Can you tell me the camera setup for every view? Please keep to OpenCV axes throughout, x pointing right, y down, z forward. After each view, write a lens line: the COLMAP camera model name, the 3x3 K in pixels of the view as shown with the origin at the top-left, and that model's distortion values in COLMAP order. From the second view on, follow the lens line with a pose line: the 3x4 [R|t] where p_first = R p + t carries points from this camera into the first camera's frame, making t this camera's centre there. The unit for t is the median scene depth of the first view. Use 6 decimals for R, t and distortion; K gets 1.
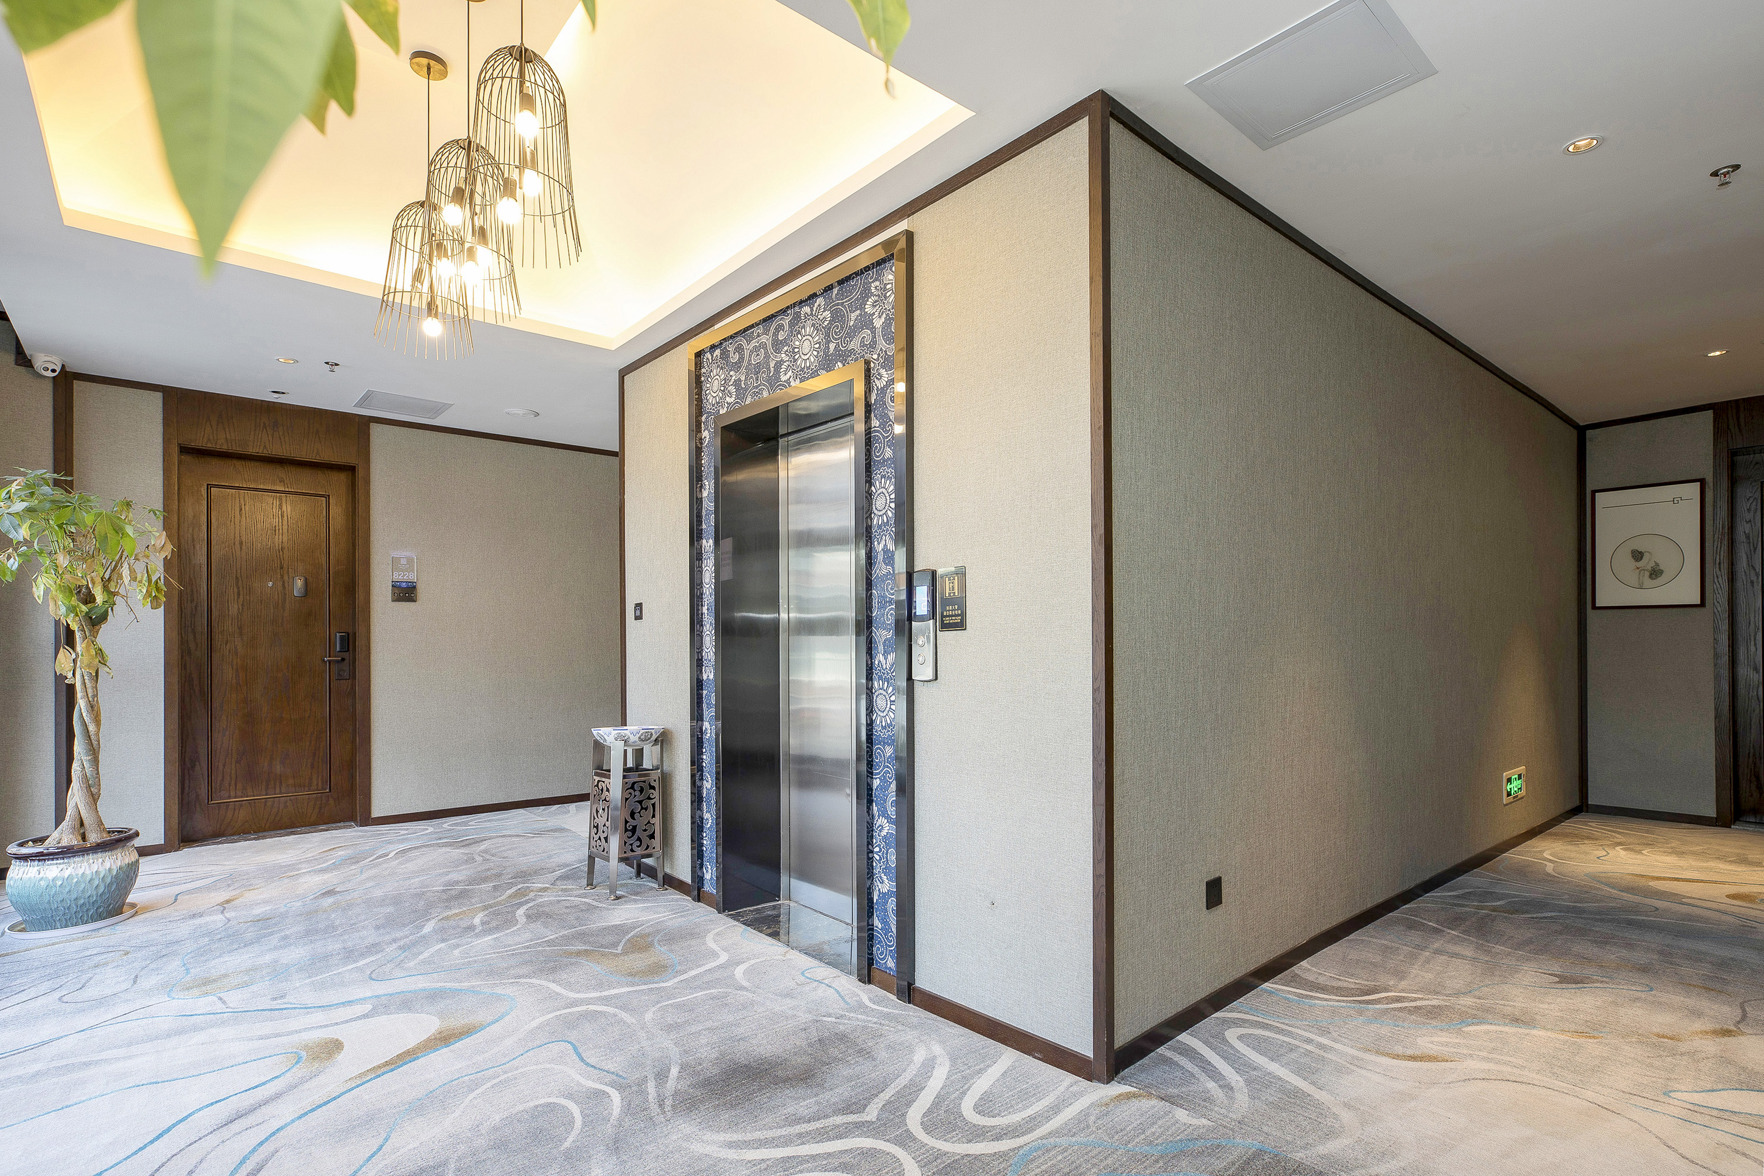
lens RADIAL K [[867.3, 0, 938.1], [0, 867.3, 634.6], [0, 0, 1]] dist [-0.028809, 0.018743]
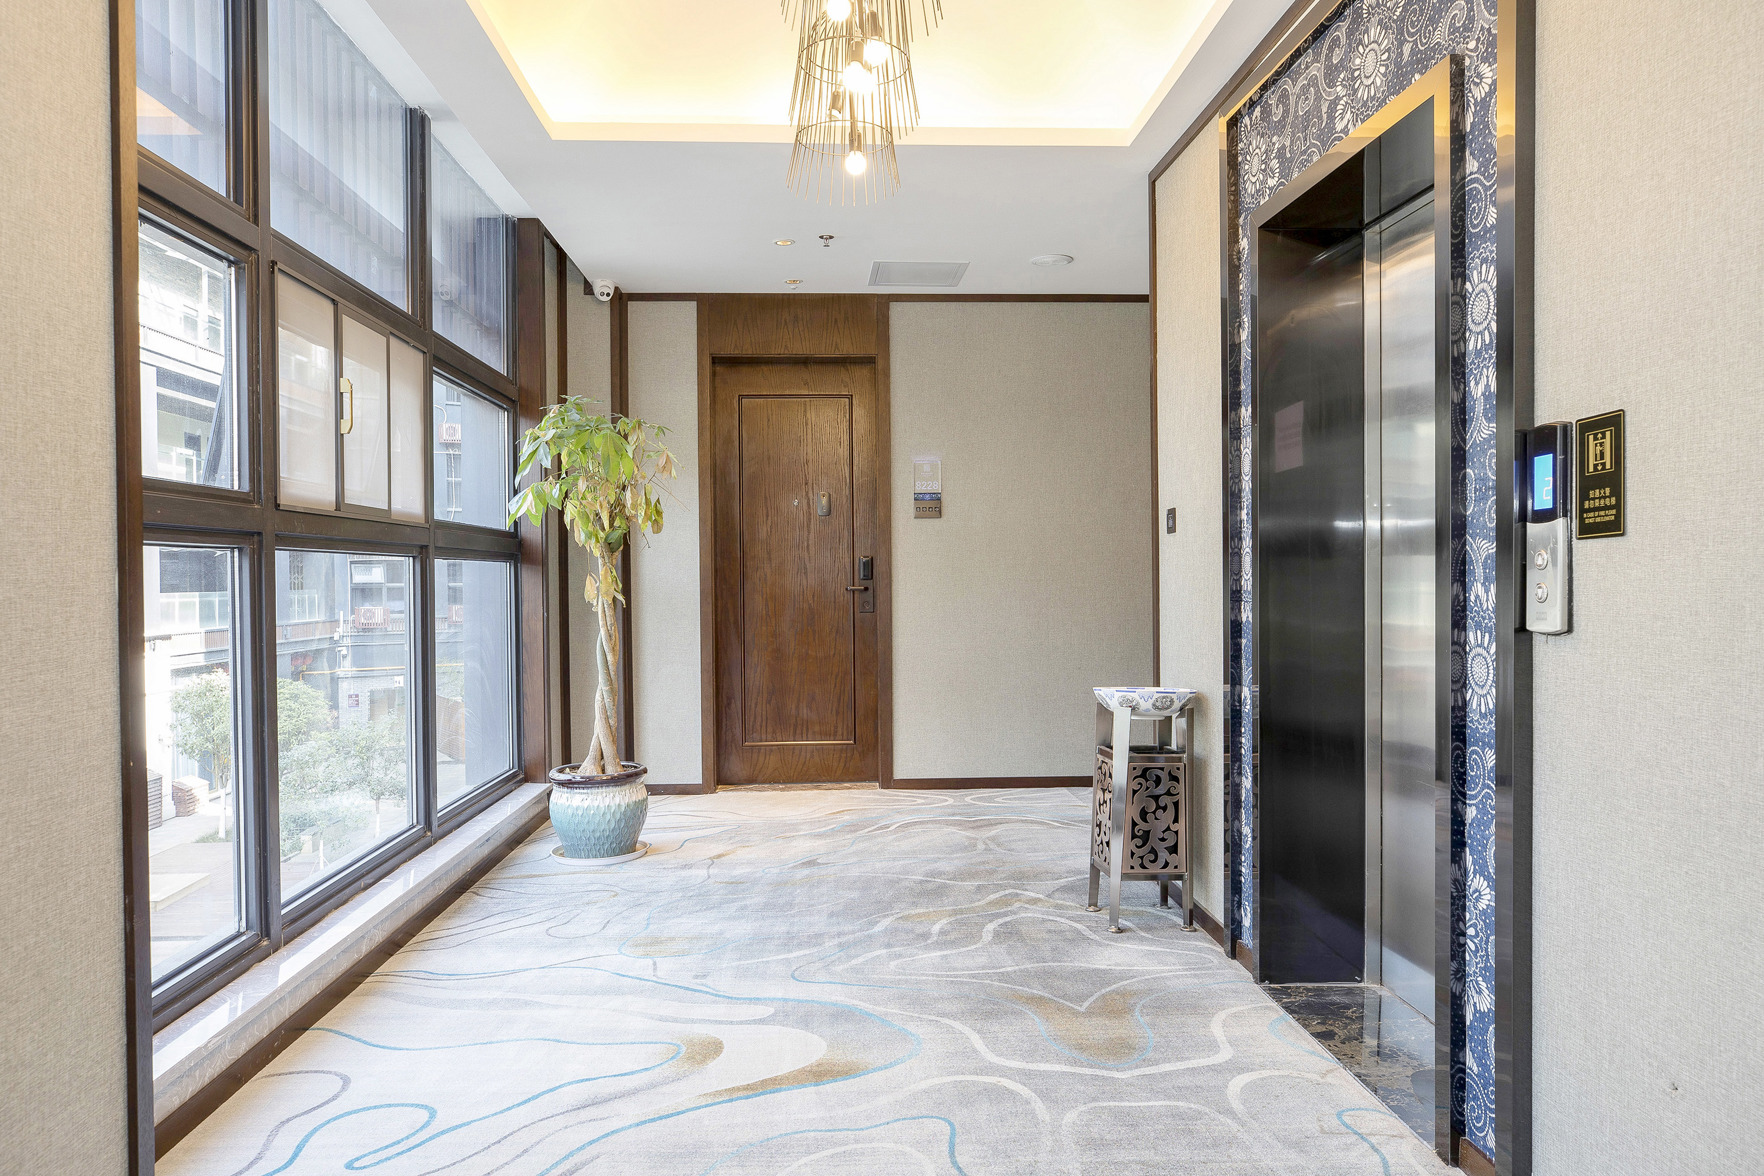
lens RADIAL K [[1212.4, 0, 882.0], [0, 1212.4, 588.0], [0, 0, 1]] dist [-0.021283, 0.024534]
pose [[0.768698, 0.005267, -0.639591, 0.115054], [0.011043, 0.999708, 0.021505, 0.004075], [0.639517, -0.023594, 0.768415, 0.137542]]
